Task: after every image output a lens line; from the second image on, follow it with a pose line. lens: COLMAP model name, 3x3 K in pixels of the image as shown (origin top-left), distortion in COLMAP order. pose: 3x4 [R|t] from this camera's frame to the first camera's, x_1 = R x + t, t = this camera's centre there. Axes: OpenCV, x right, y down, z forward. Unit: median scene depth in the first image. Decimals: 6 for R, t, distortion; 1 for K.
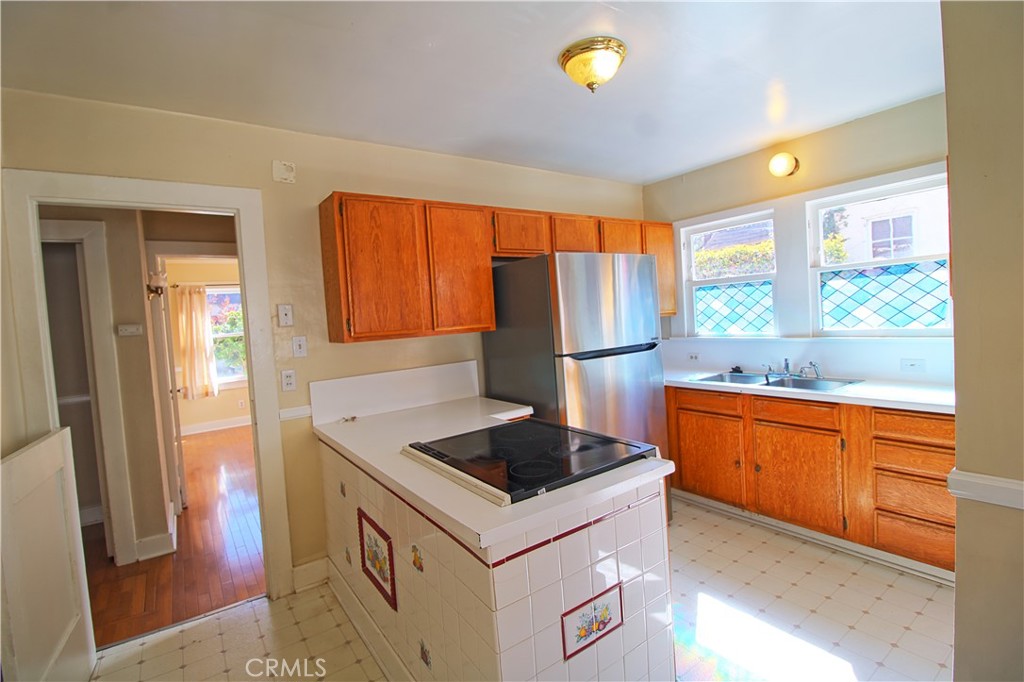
lens RADIAL K [[487.8, 0, 515.8], [0, 487.8, 334.2], [0, 0, 1]] dist [-0.014849, -0.001918]
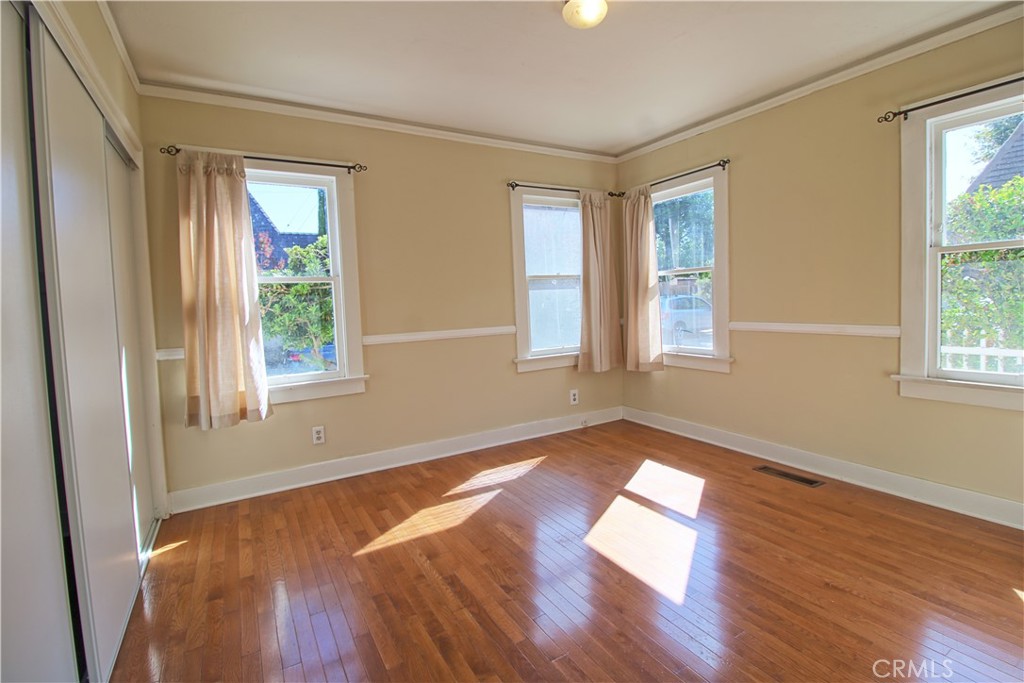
lens RADIAL K [[487.8, 0, 521.1], [0, 487.8, 335.8], [0, 0, 1]] dist [-0.014849, -0.001918]
pose [[0.996776, 0.035202, -0.072103, -0.351604], [-0.033053, 0.998980, 0.030775, 0.032332], [0.073113, -0.028292, 0.996922, 0.572150]]
